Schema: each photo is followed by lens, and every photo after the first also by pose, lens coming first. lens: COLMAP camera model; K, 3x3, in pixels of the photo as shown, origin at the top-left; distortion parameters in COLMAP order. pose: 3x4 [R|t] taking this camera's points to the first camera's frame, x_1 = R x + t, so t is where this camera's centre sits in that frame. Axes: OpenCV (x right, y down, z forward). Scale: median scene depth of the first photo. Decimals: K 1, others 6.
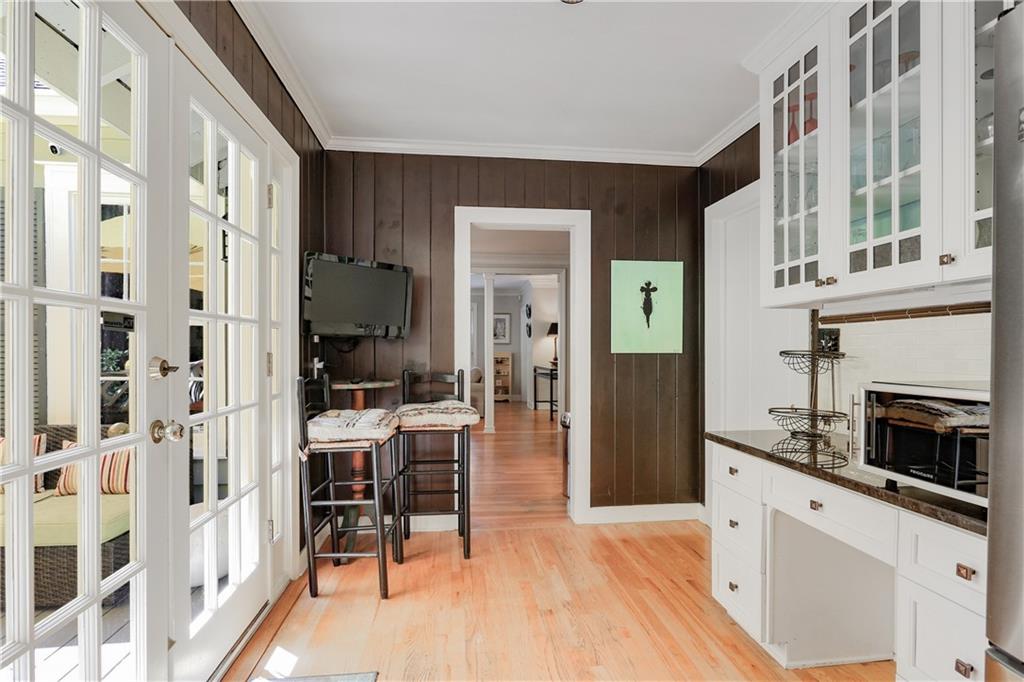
lens RADIAL K [[510.4, 0, 515.3], [0, 510.4, 356.8], [0, 0, 1]] dist [-0.026538, 0.000068]
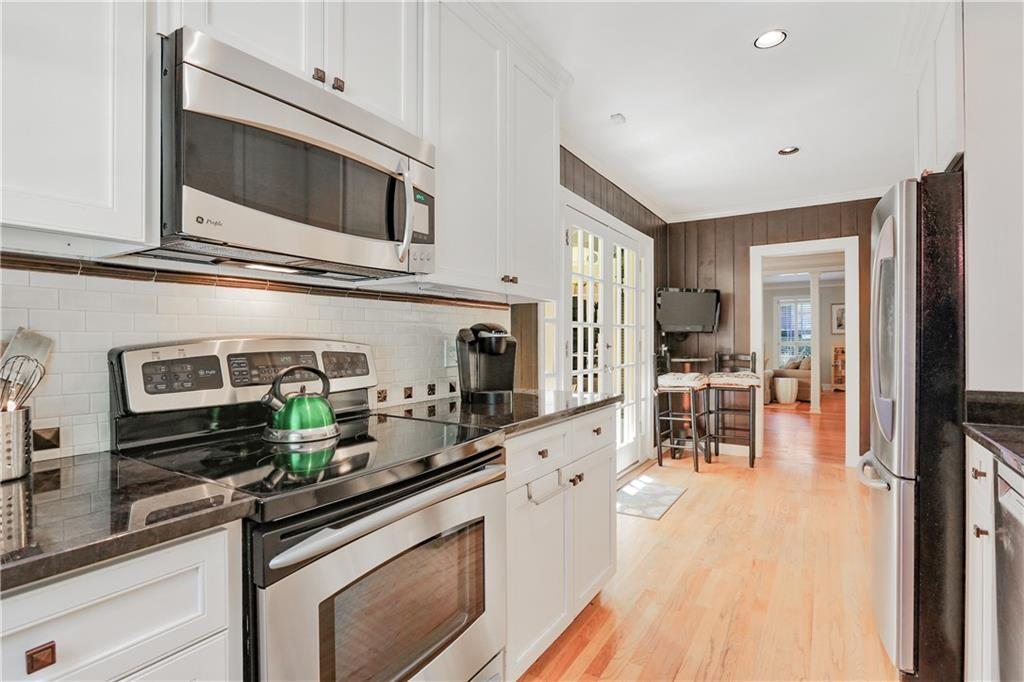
lens RADIAL K [[507.3, 0, 516.4], [0, 507.3, 346.0], [0, 0, 1]] dist [-0.011693, 0.000318]
pose [[0.787001, -0.000185, -0.616952, 0.277359], [-0.002279, 0.999992, -0.003206, 0.013459], [0.616947, 0.003929, 0.786995, -0.662064]]
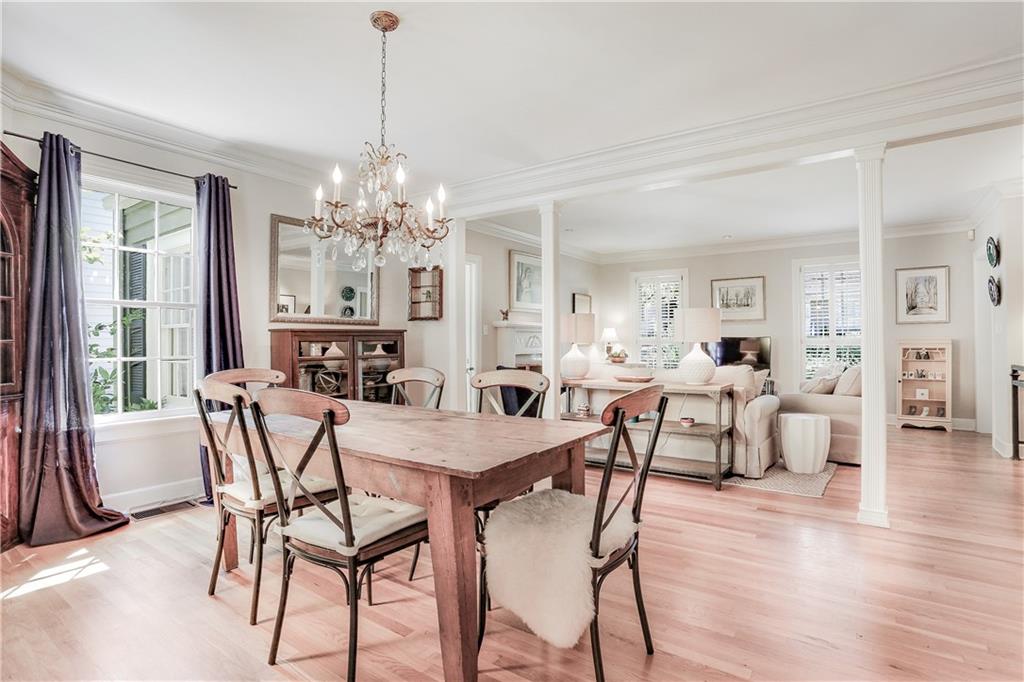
lens RADIAL K [[507.3, 0, 516.4], [0, 507.3, 346.0], [0, 0, 1]] dist [-0.011693, 0.000318]
pose [[0.740419, -0.004205, -0.672133, 0.033488], [0.002242, 0.999990, -0.003786, 0.002664], [0.672142, 0.001296, 0.740421, 1.150231]]
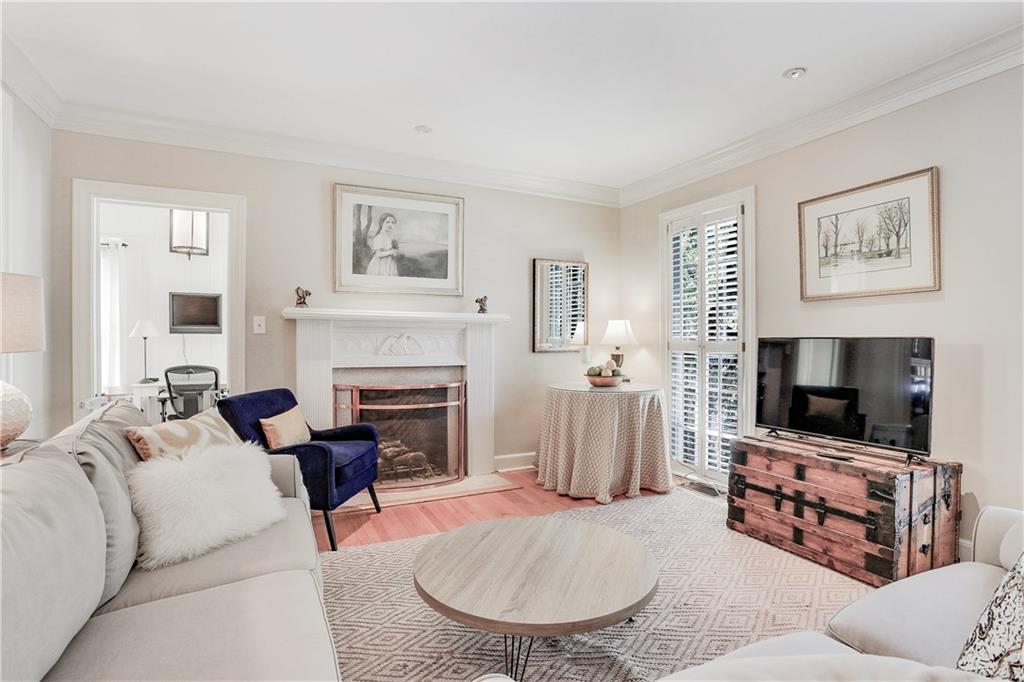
lens RADIAL K [[507.3, 0, 516.4], [0, 507.3, 346.0], [0, 0, 1]] dist [-0.011693, 0.000318]
pose [[0.334828, 0.001418, -0.942278, -0.135997], [-0.007510, 0.999971, -0.001163, -0.024822], [0.942249, 0.007466, 0.334829, 2.742623]]
